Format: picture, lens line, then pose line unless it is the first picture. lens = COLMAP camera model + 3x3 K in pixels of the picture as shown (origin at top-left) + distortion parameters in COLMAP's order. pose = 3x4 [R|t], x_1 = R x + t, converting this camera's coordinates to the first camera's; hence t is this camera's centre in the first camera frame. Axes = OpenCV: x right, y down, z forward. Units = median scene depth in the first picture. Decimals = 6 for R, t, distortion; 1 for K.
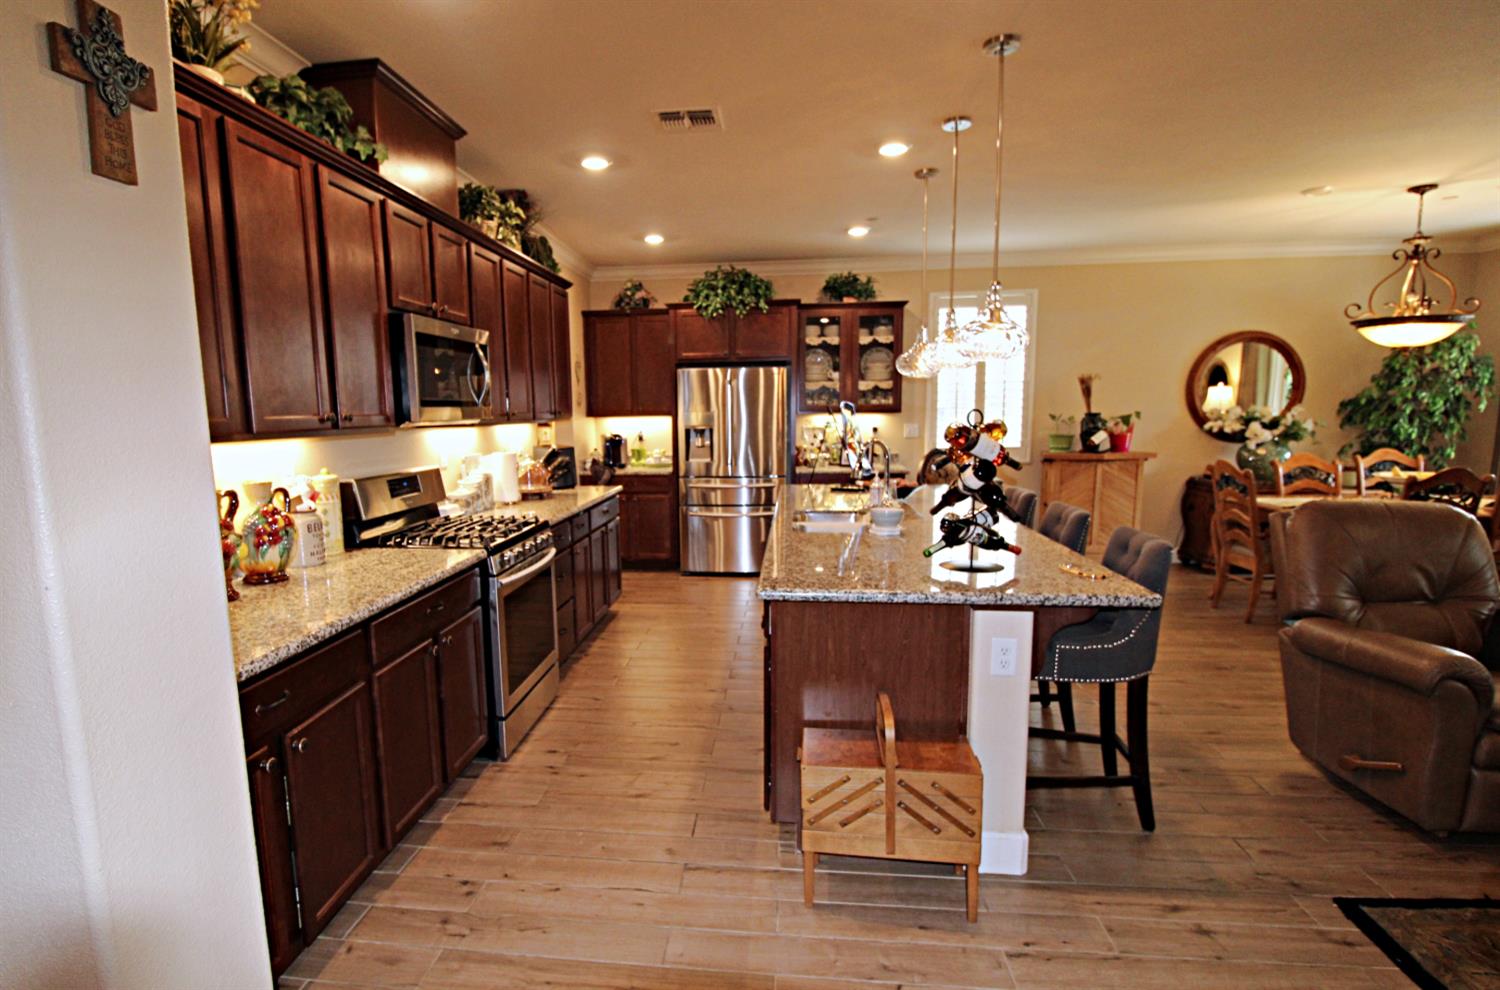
lens RADIAL K [[686.9, 0, 749.6], [0, 686.9, 496.8], [0, 0, 1]] dist [0.013025, 0.000373]
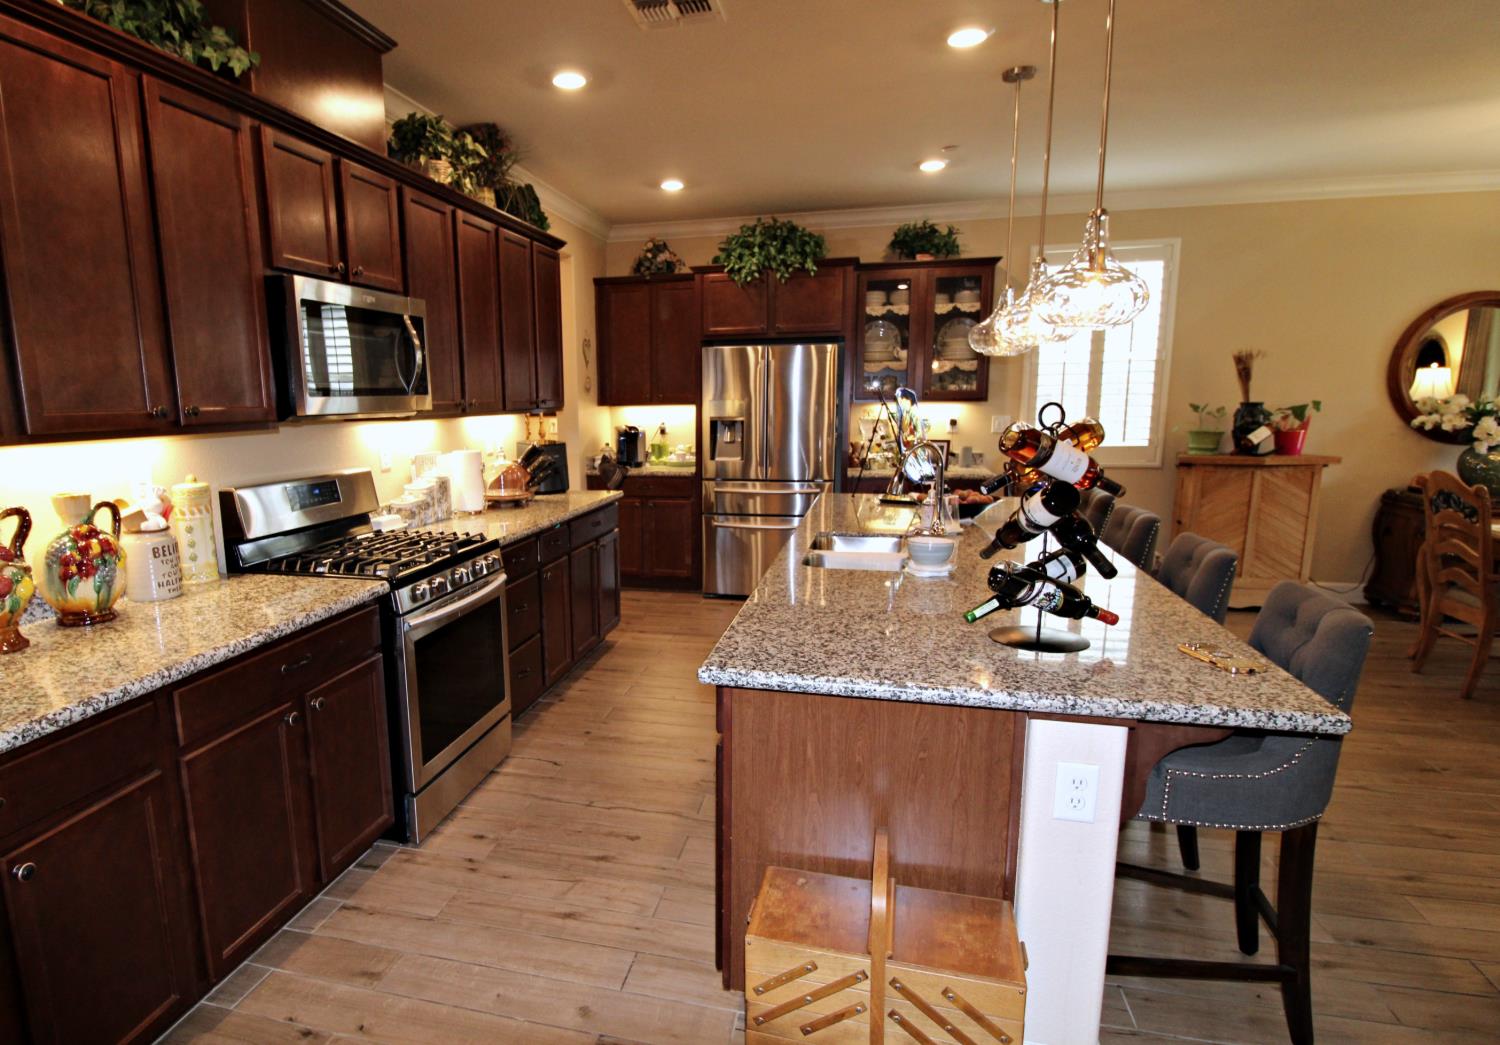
lens RADIAL K [[736.3, 0, 739.2], [0, 736.3, 520.2], [0, 0, 1]] dist [0.001977, -0.004246]
pose [[0.989406, 0.026447, -0.142745, 0.108595], [-0.020157, 0.998769, 0.045330, -0.033108], [0.143768, -0.041973, 0.988721, 0.207294]]
